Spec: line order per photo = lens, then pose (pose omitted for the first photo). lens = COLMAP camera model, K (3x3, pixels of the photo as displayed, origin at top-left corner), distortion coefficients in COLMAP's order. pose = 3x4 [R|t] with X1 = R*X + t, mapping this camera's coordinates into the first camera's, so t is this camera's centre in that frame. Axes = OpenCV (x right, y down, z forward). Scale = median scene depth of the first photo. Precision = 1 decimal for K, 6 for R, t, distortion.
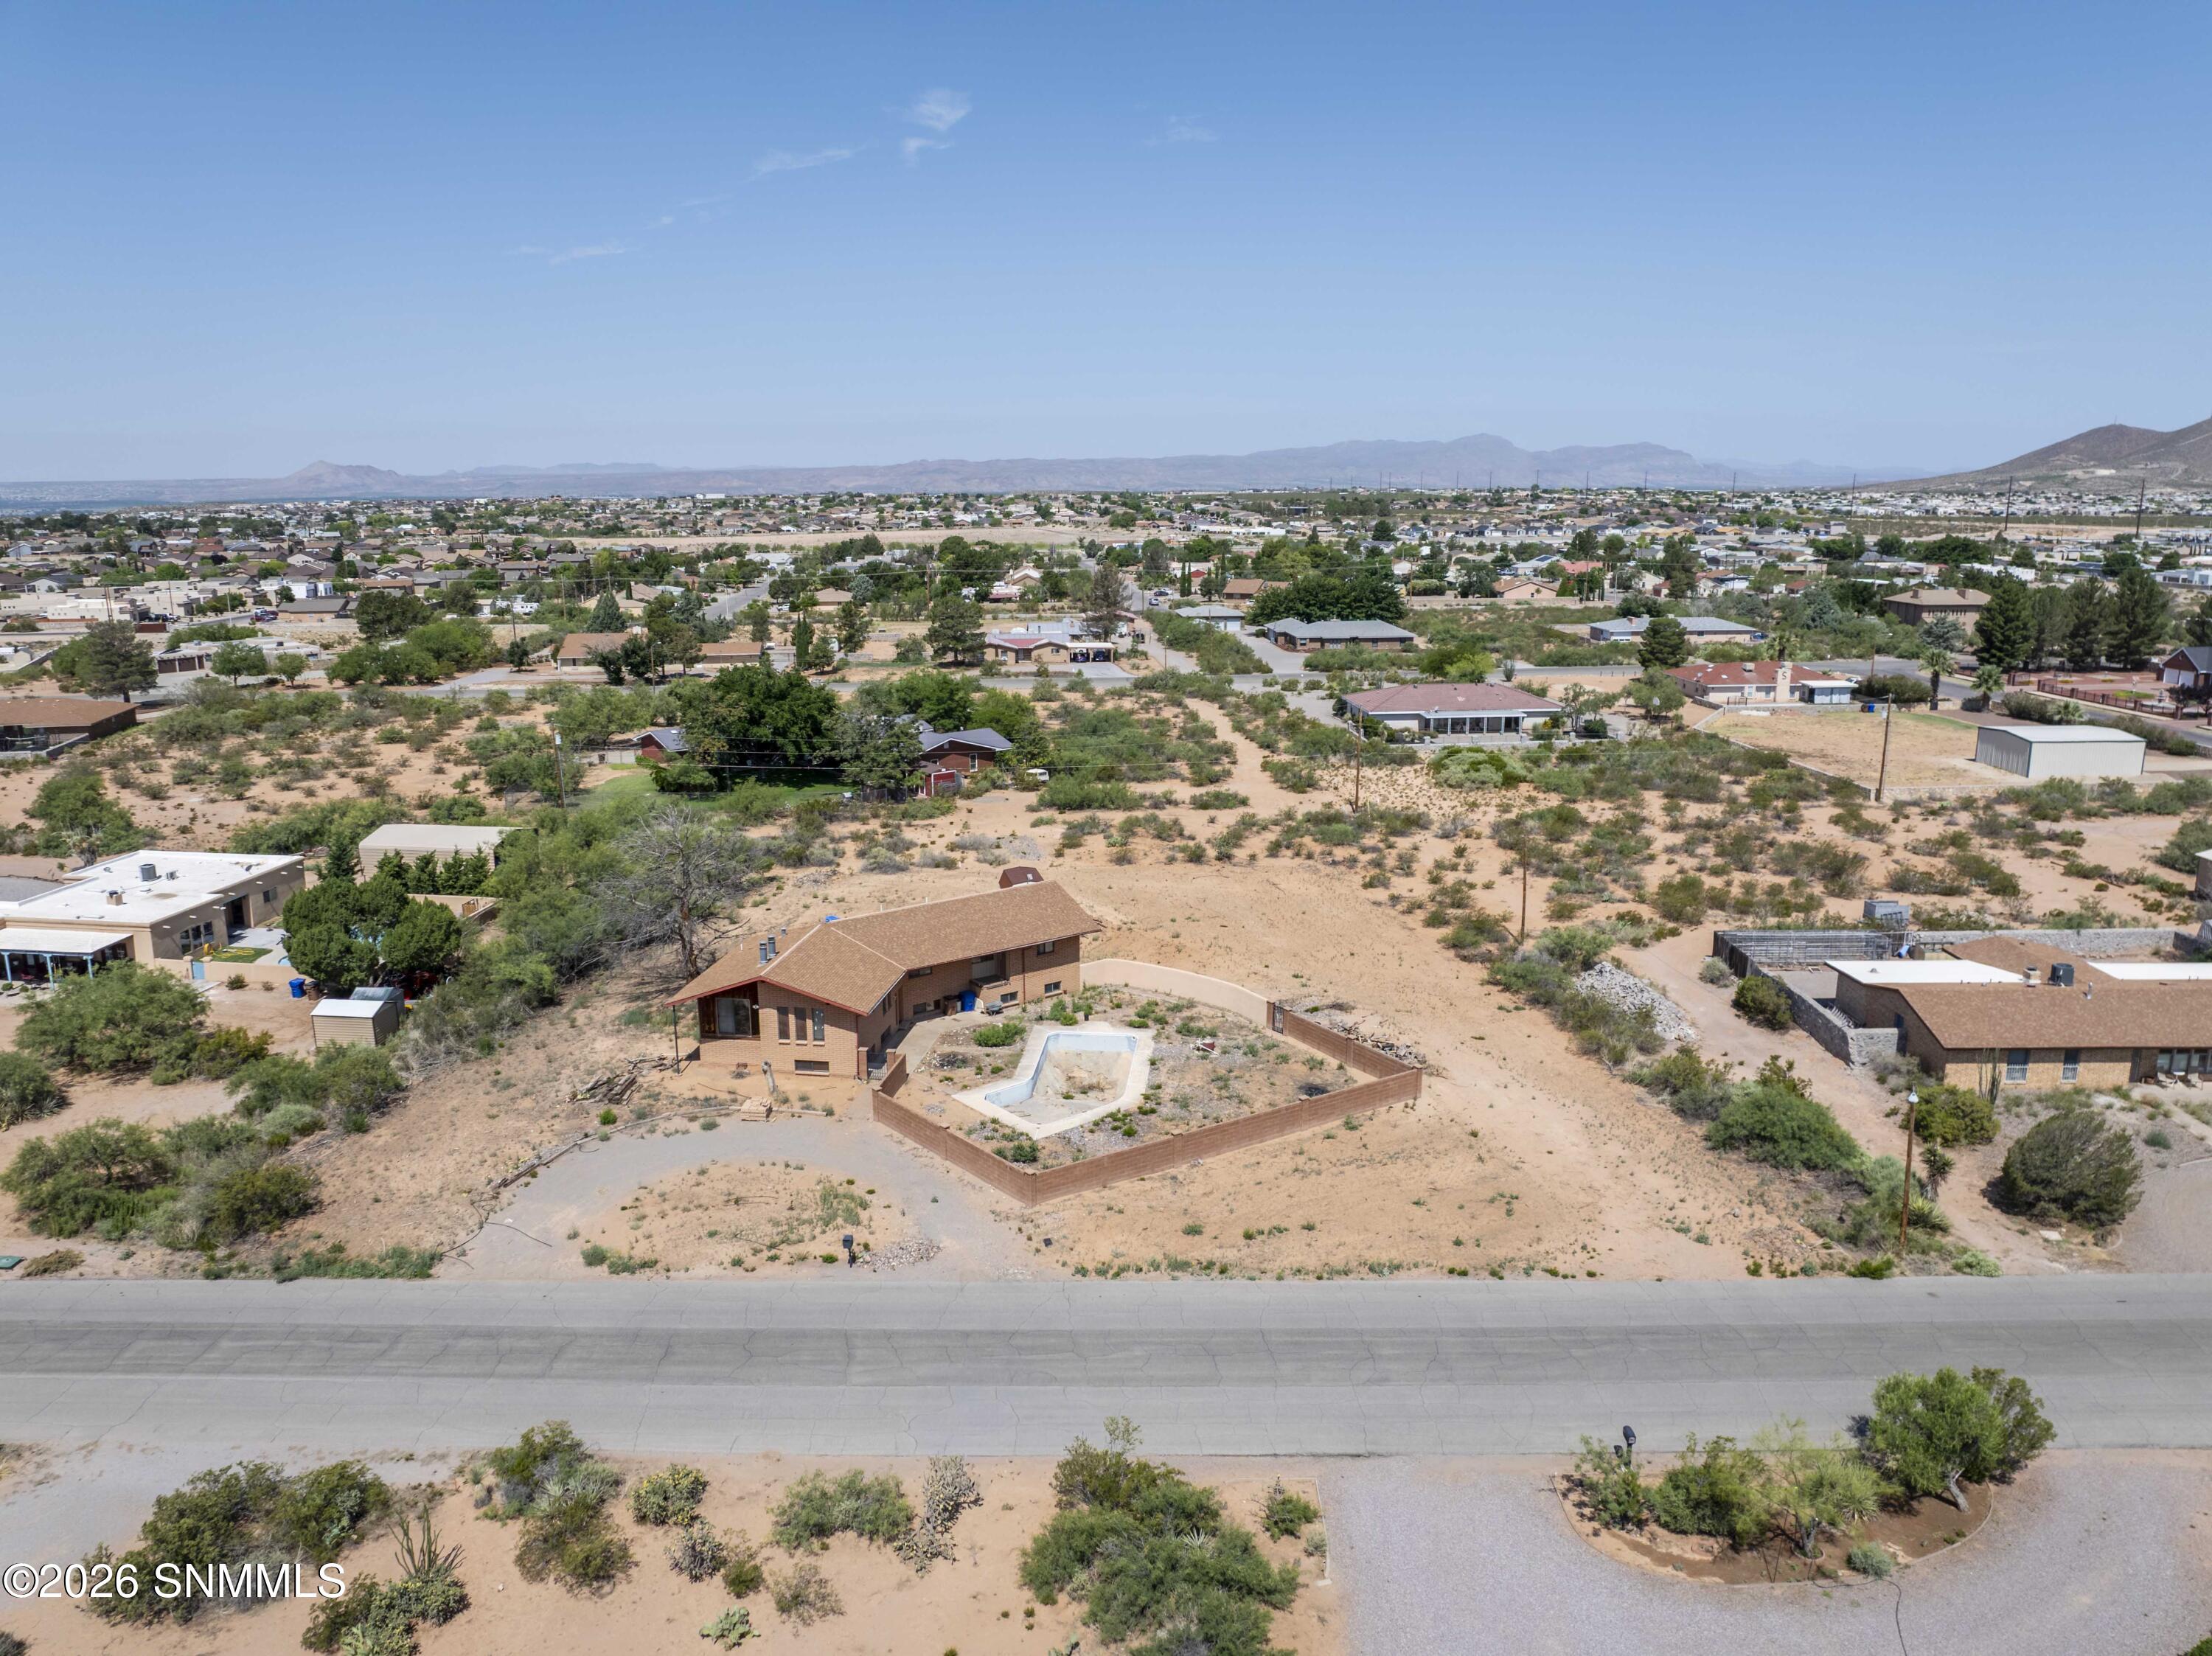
lens RADIAL K [[1560.1, 0, 1112.6], [0, 1560.1, 817.1], [0, 0, 1]] dist [-0.042910, 0.007451]
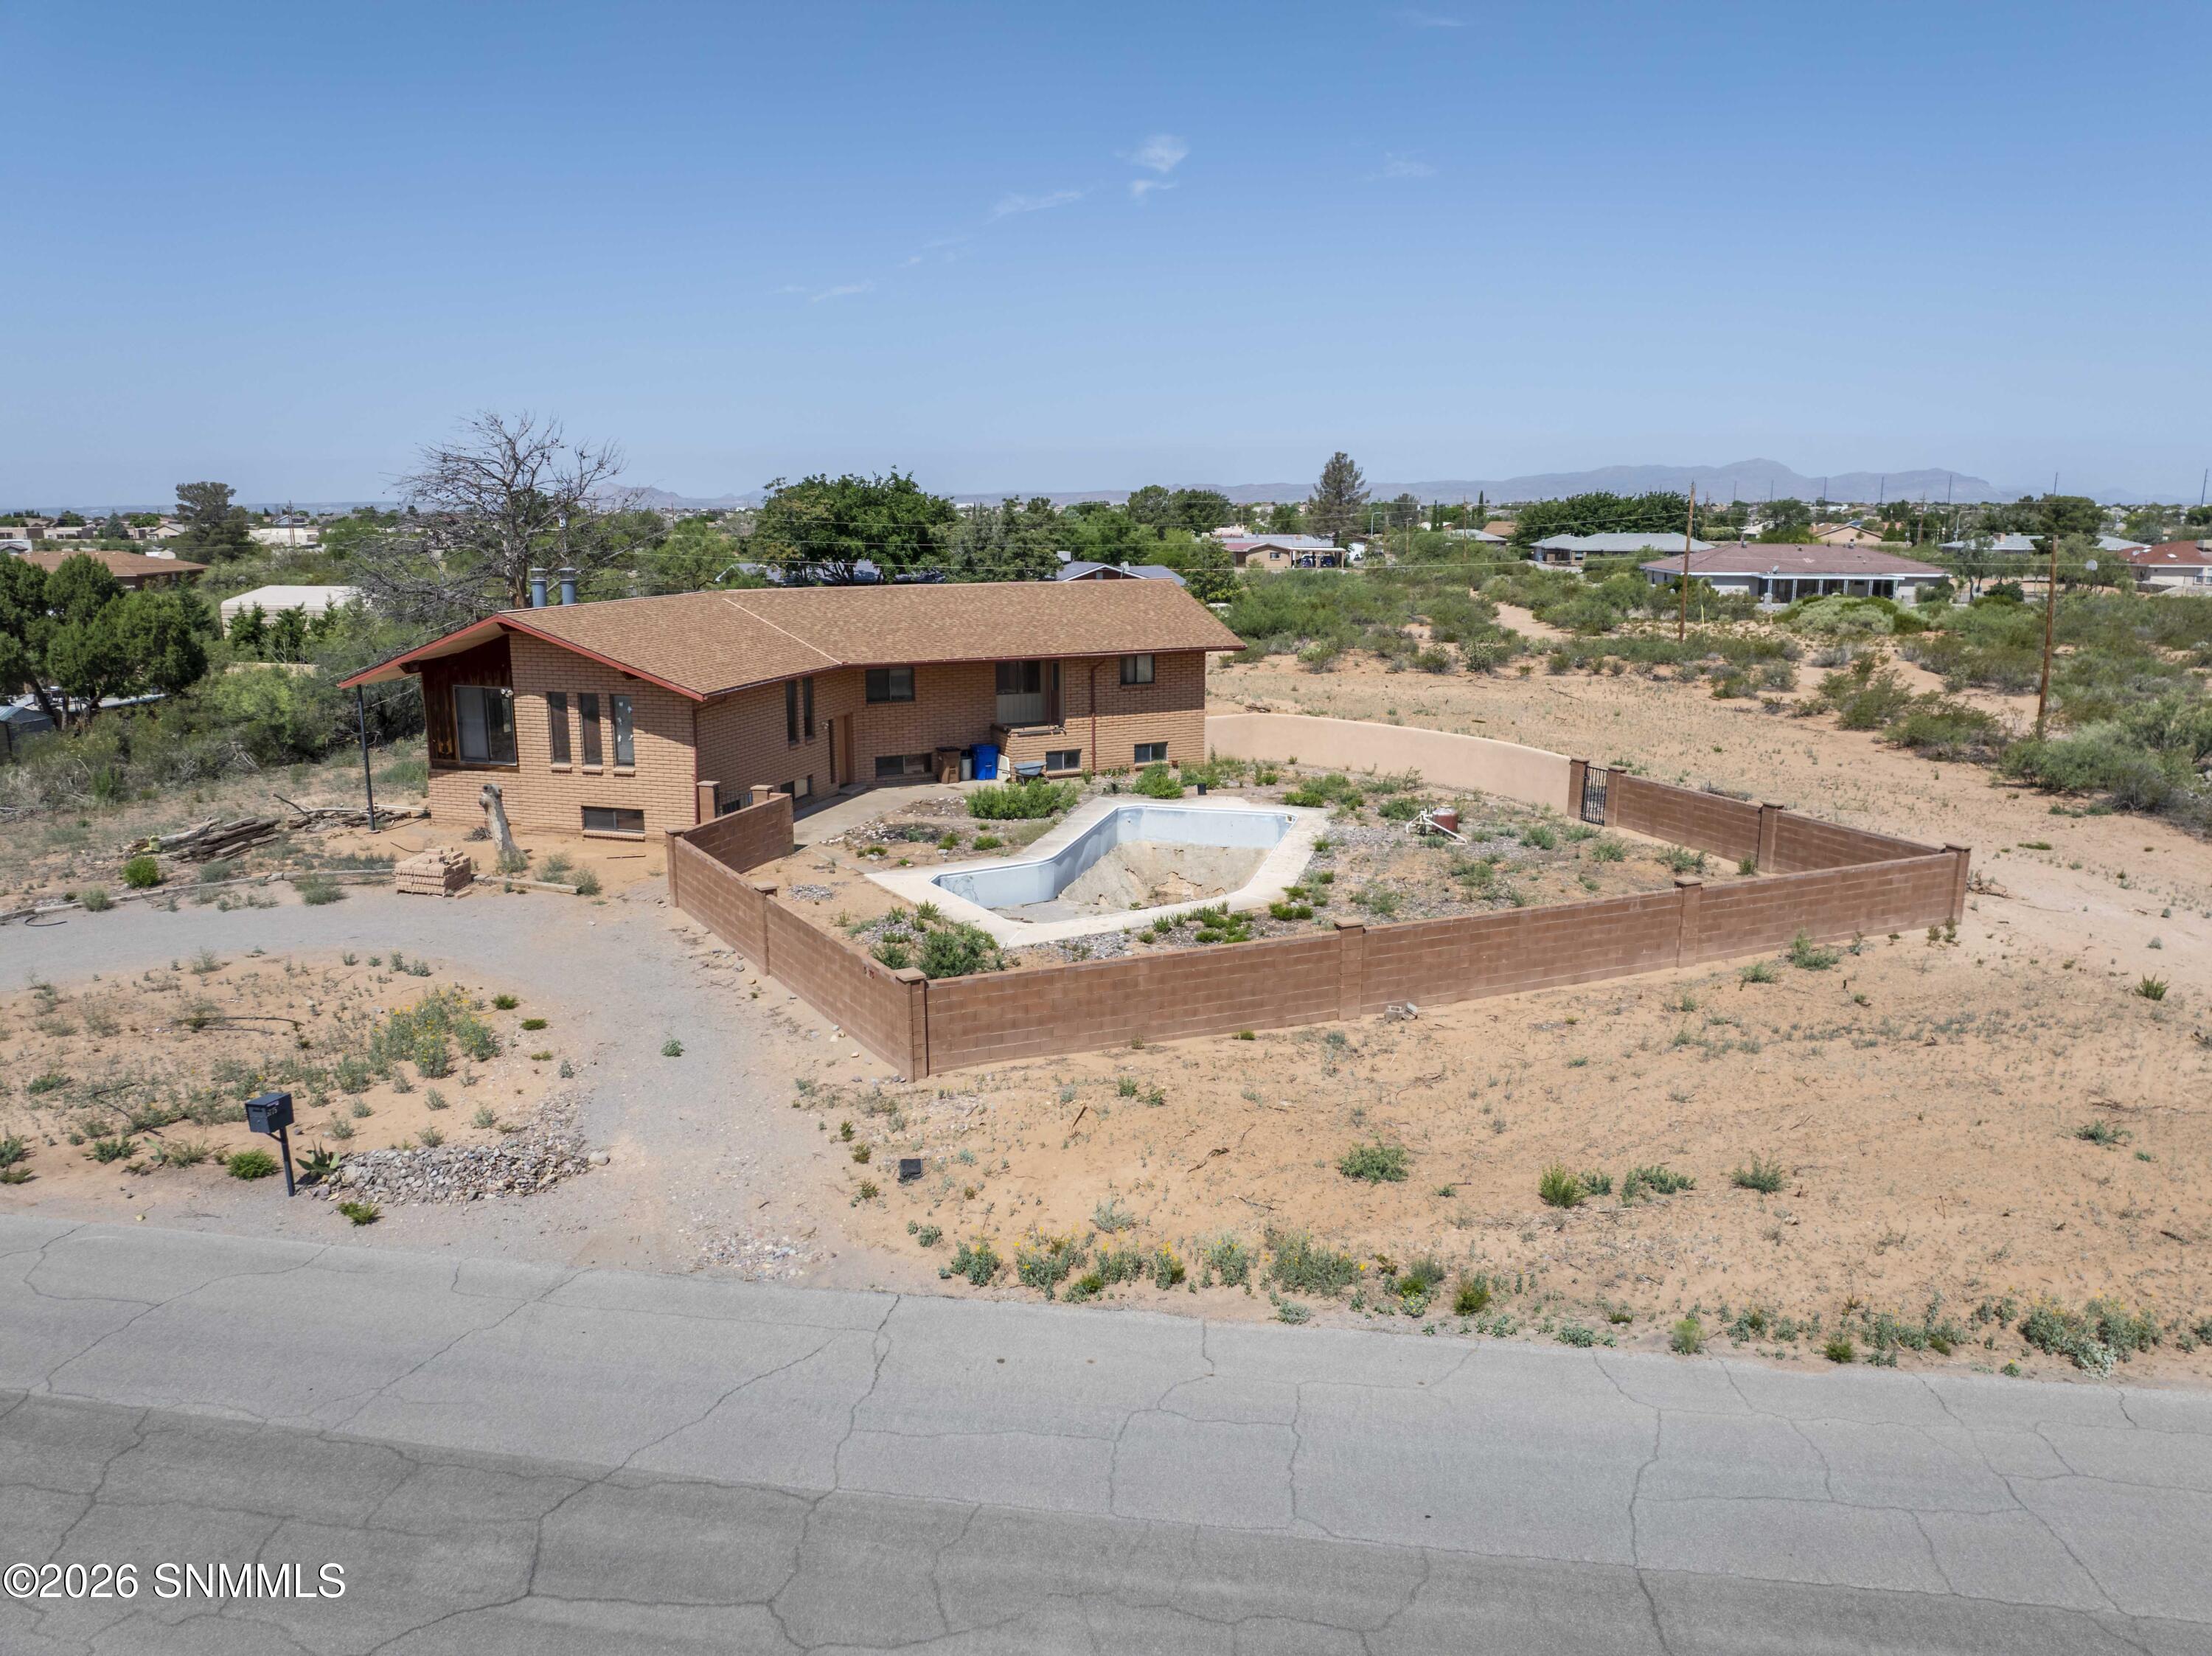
lens RADIAL K [[1560.1, 0, 1109.6], [0, 1560.1, 826.2], [0, 0, 1]] dist [-0.042910, 0.007451]
pose [[0.987216, 0.034015, -0.155713, 0.035983], [-0.035684, 0.999332, -0.007940, 0.159521], [0.155339, 0.013395, 0.987770, 0.539742]]
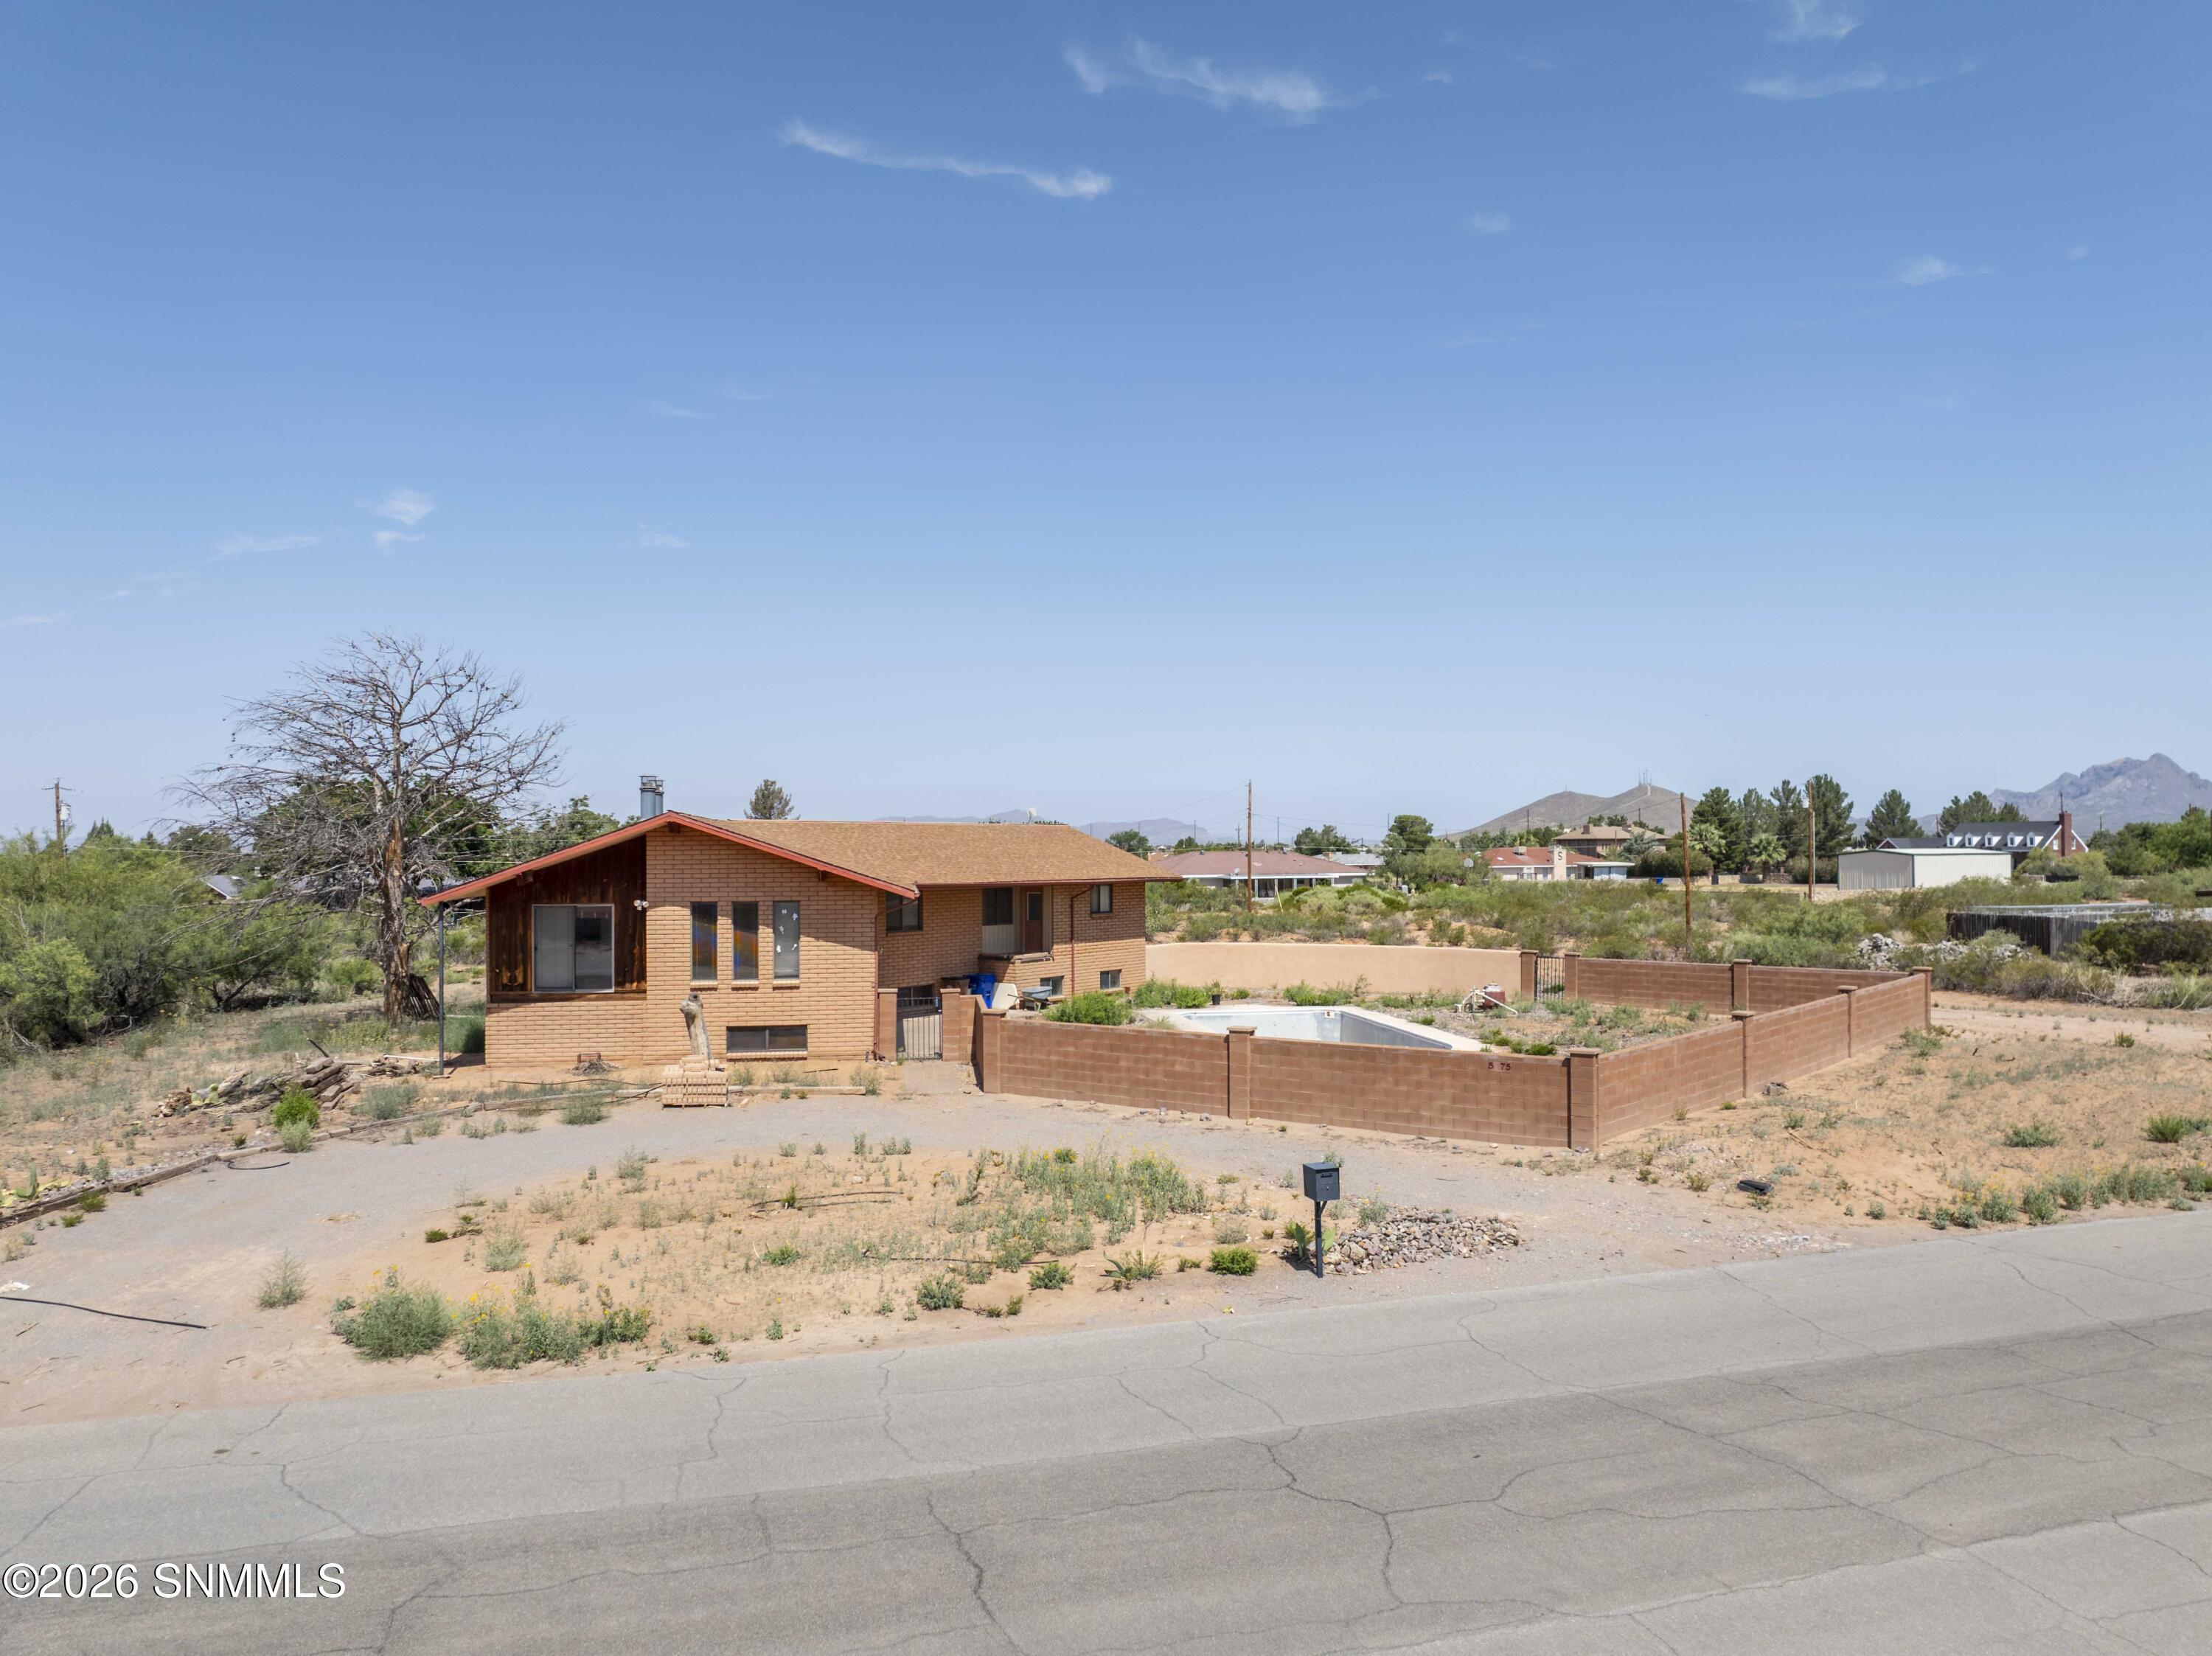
lens RADIAL K [[1560.1, 0, 1112.3], [0, 1560.1, 820.7], [0, 0, 1]] dist [-0.042910, 0.007451]
pose [[0.958169, 0.002138, 0.286193, -0.224907], [0.064821, 0.972365, -0.224286, 0.204632], [-0.278764, 0.233455, 0.931552, 0.537827]]
